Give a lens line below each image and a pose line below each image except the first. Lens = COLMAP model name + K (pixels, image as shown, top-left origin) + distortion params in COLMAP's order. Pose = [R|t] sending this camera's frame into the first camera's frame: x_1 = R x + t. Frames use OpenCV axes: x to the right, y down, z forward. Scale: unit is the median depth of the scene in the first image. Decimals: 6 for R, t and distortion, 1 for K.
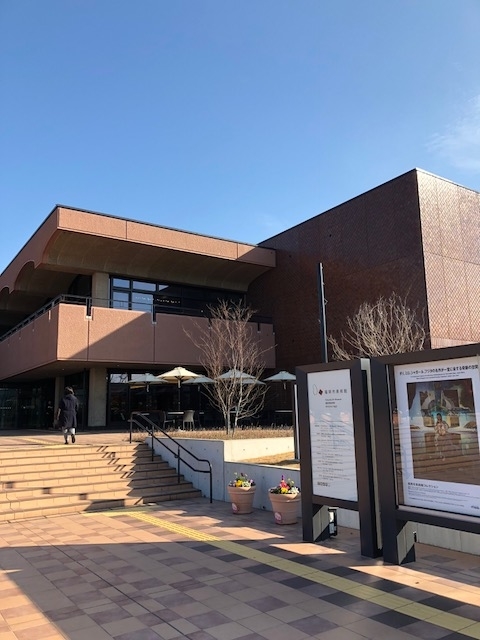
lens RADIAL K [[523.2, 0, 240.5], [0, 523.2, 324.8], [0, 0, 1]] dist [0.040190, -0.043522]
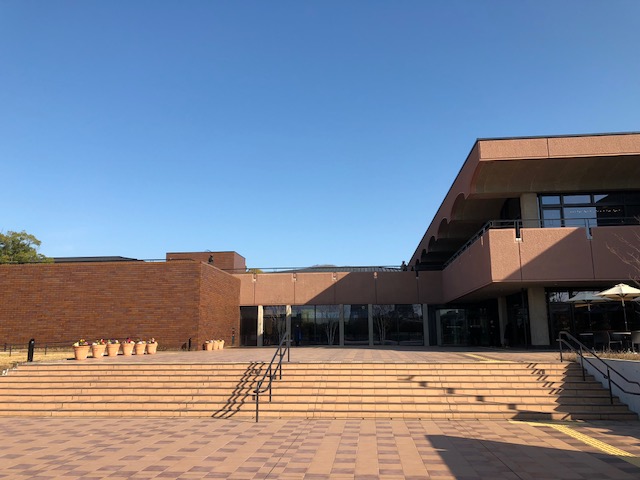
lens RADIAL K [[523.2, 0, 321.2], [0, 523.2, 238.9], [0, 0, 1]] dist [0.040190, -0.043522]
pose [[0.777789, -0.103817, -0.619892, 0.092397], [0.098380, 0.994217, -0.043068, -0.015975], [0.620778, -0.027487, 0.783504, -0.094518]]
